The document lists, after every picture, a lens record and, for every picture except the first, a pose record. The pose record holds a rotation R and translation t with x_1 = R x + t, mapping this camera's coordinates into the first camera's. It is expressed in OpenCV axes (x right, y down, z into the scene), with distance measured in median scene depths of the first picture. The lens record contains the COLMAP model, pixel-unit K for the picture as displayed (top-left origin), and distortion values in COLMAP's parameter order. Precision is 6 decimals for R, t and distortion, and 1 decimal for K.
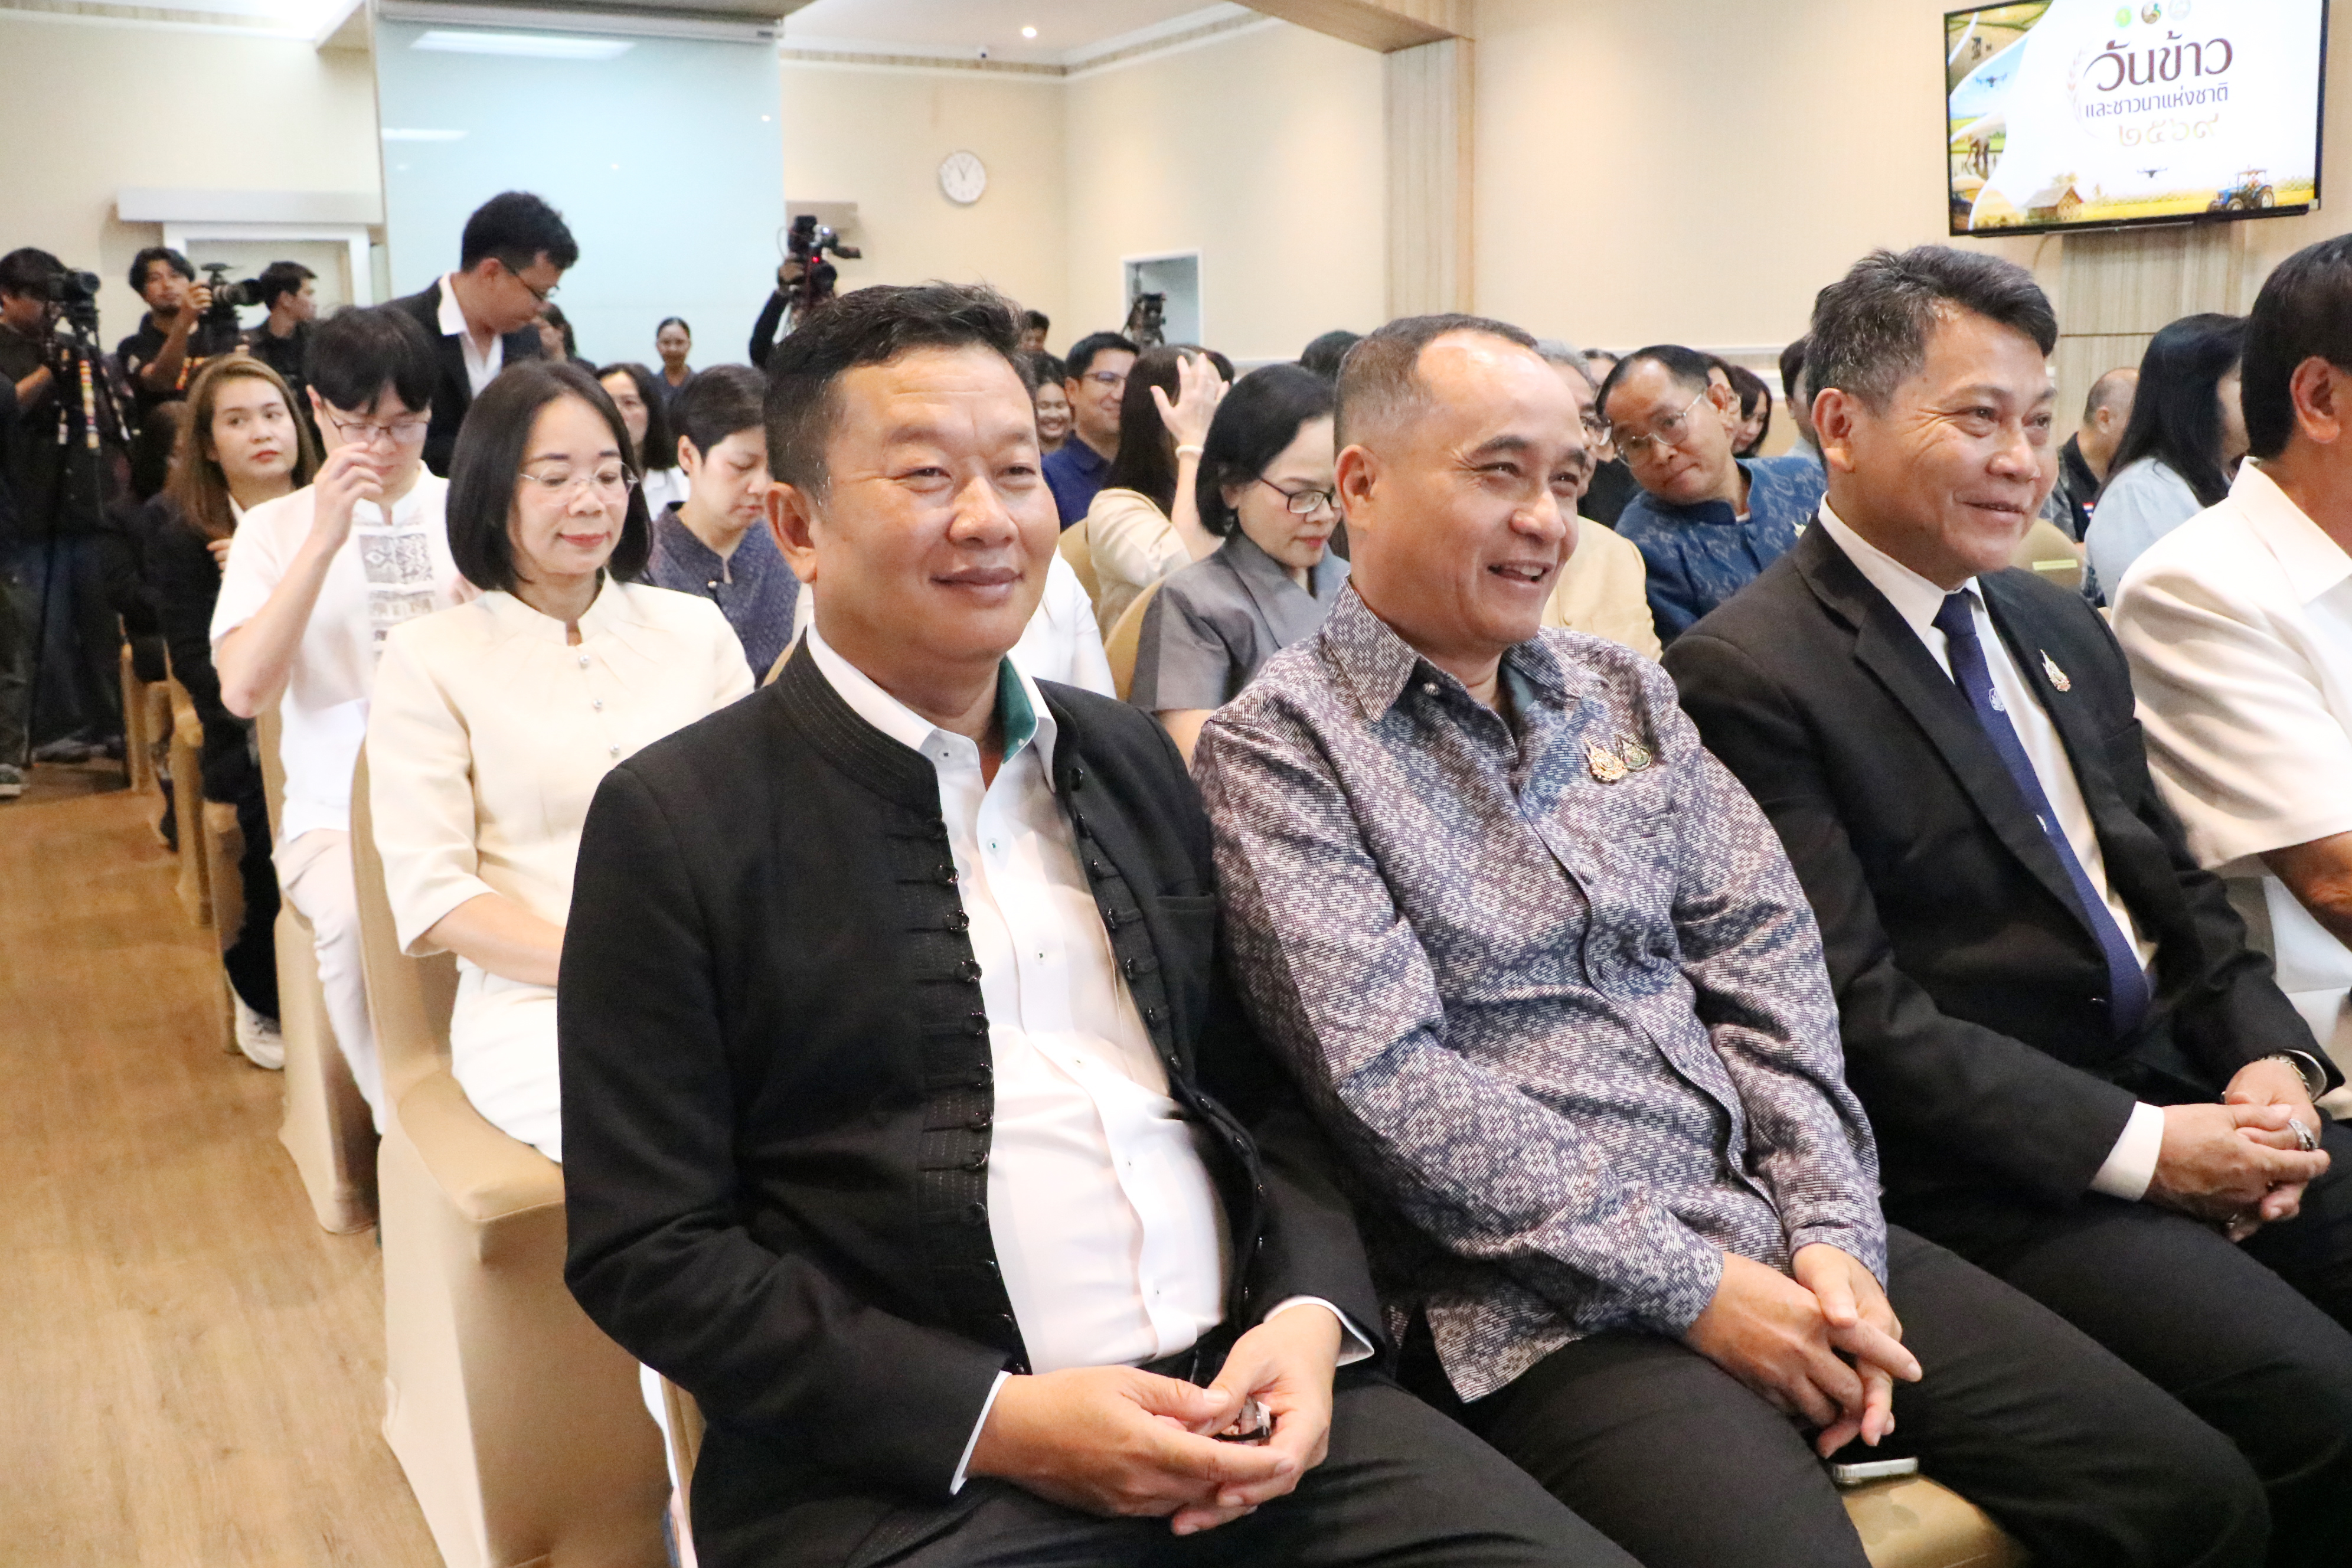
lens RADIAL K [[2009.8, 0, 1176.0], [0, 2009.8, 784.0], [0, 0, 1]] dist [-0.162215, 0.189585]
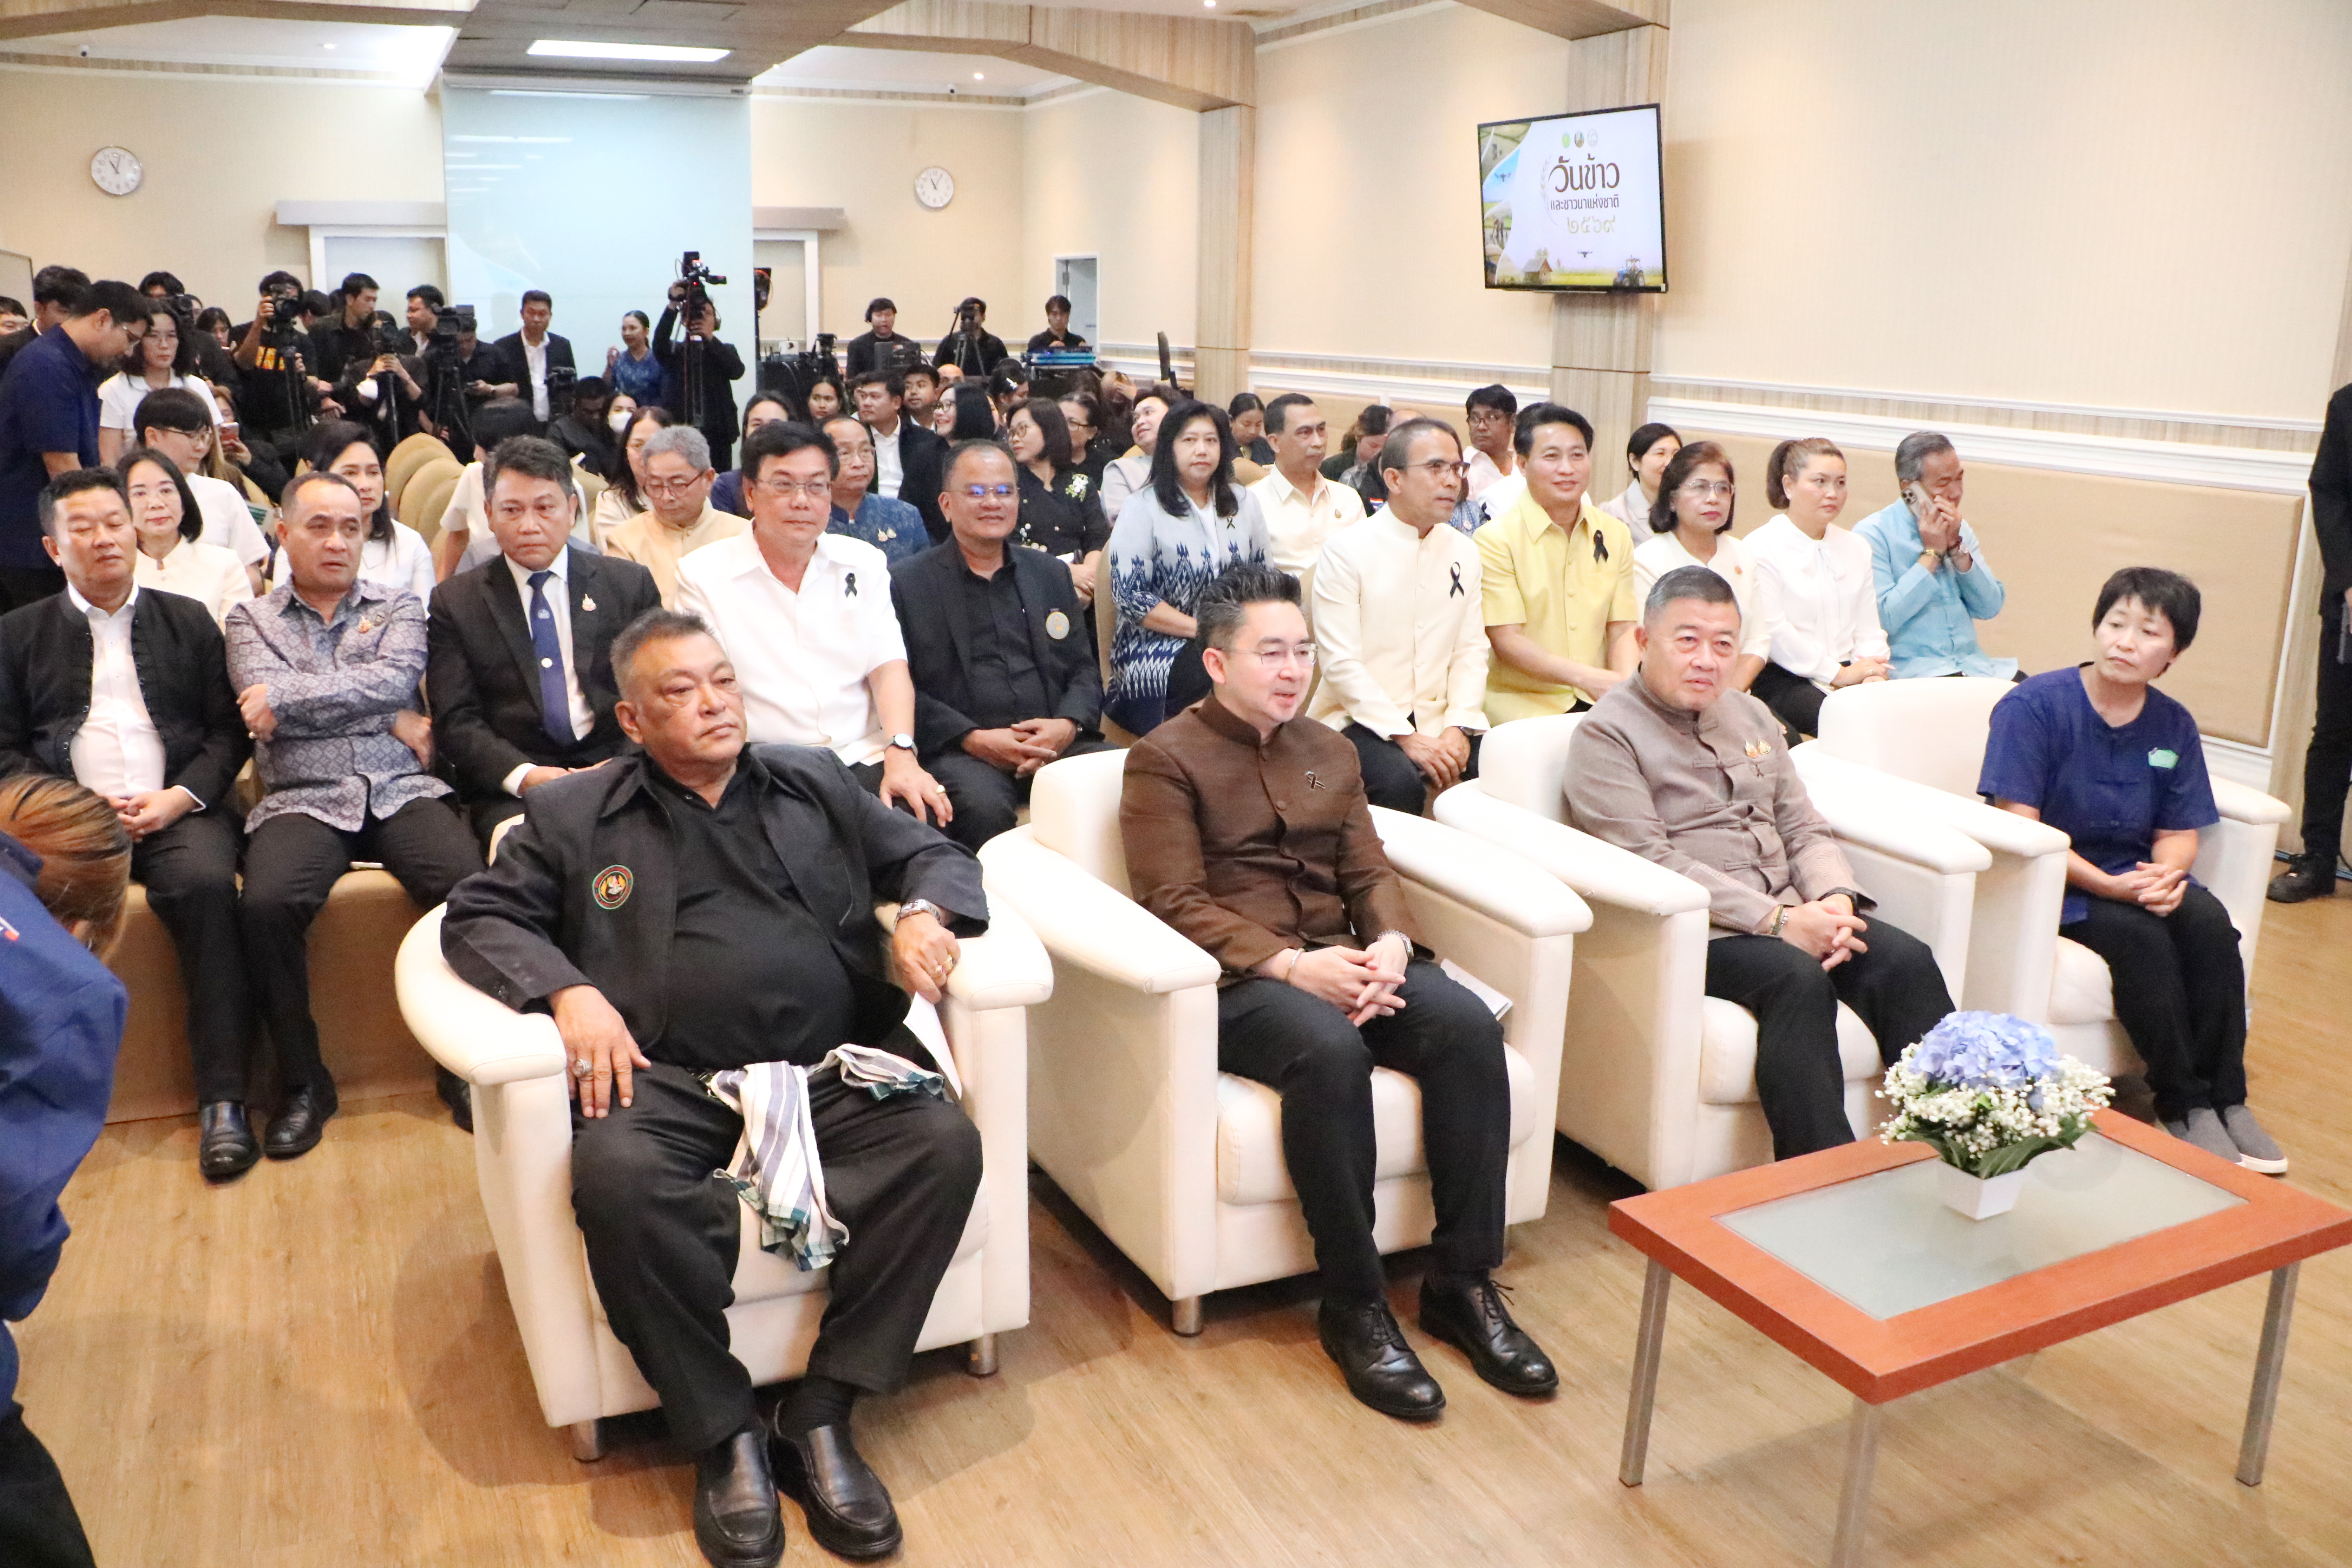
lens RADIAL K [[1895.8, 0, 1177.6], [0, 1895.8, 802.2], [0, 0, 1]] dist [-0.180328, 0.160106]
pose [[0.992531, 0.059640, -0.106421, 0.368454], [-0.053349, 0.996710, 0.061019, 0.003950], [0.109710, -0.054886, 0.992447, -0.331145]]
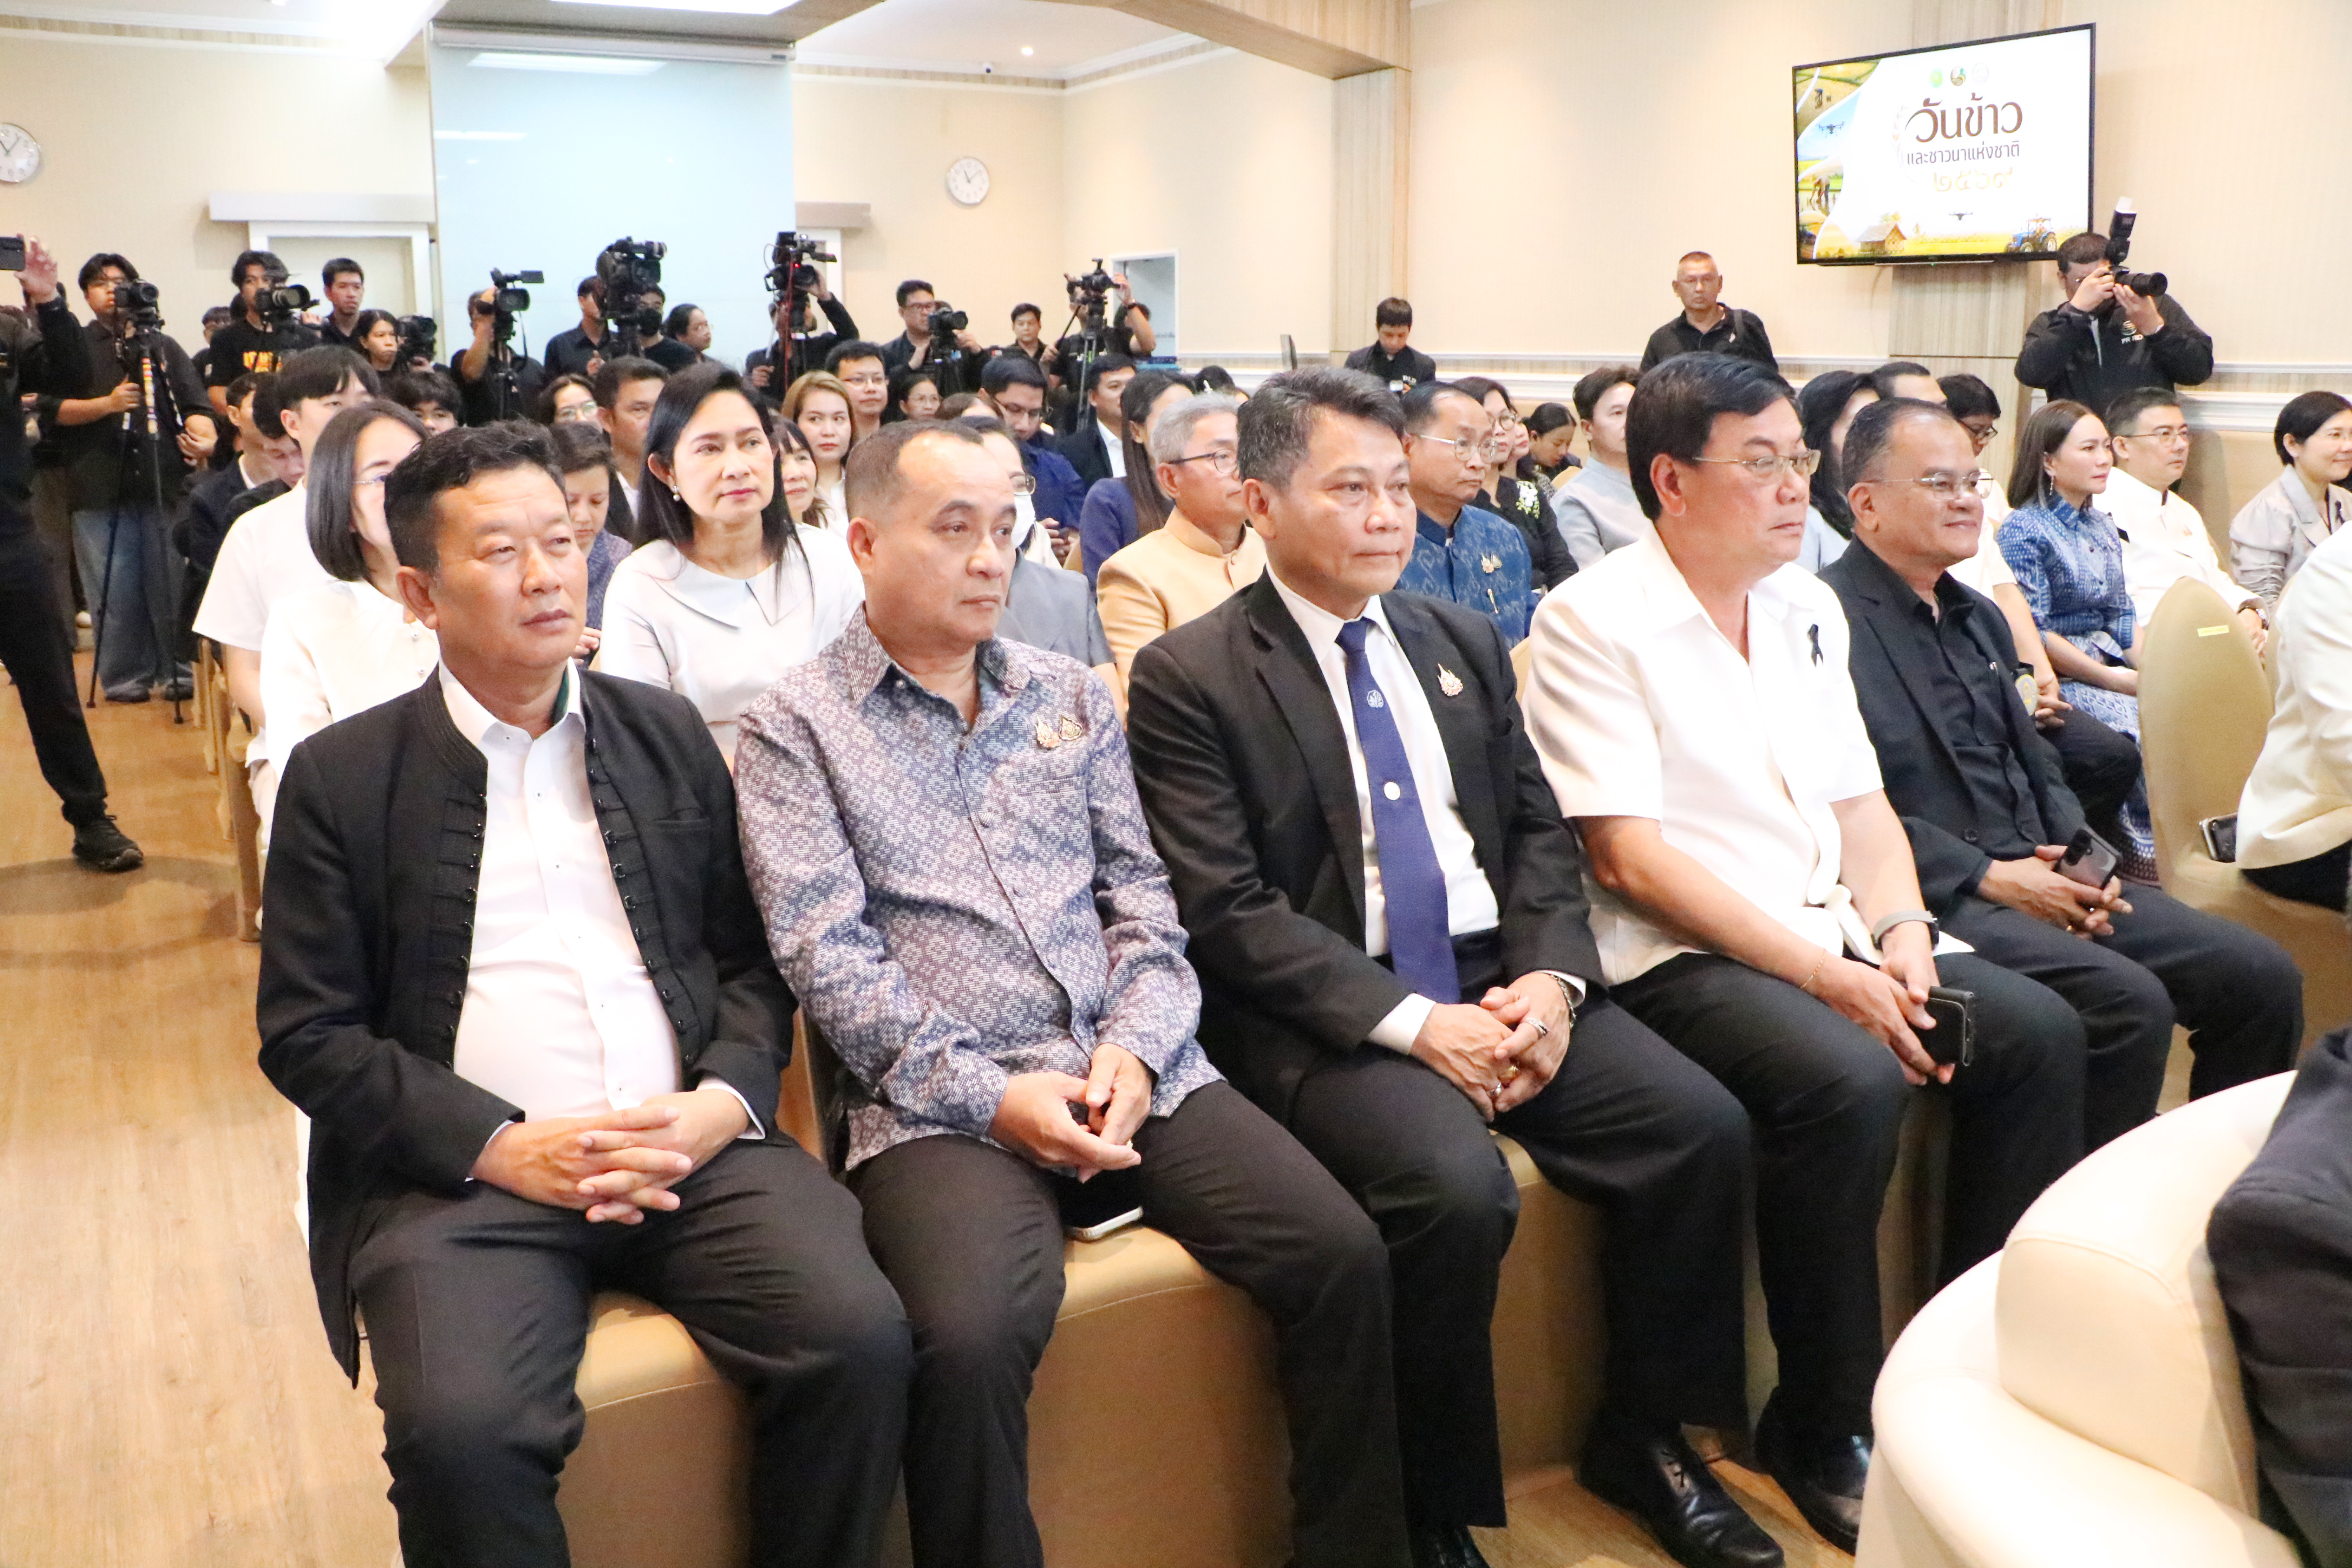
lens RADIAL K [[1895.8, 0, 1177.6], [0, 1895.8, 802.2], [0, 0, 1]] dist [-0.180328, 0.160106]
pose [[0.999473, 0.022136, -0.023747, 0.077782], [-0.021256, 0.999102, 0.036658, -0.003218], [0.024537, -0.036133, 0.999046, -0.079603]]
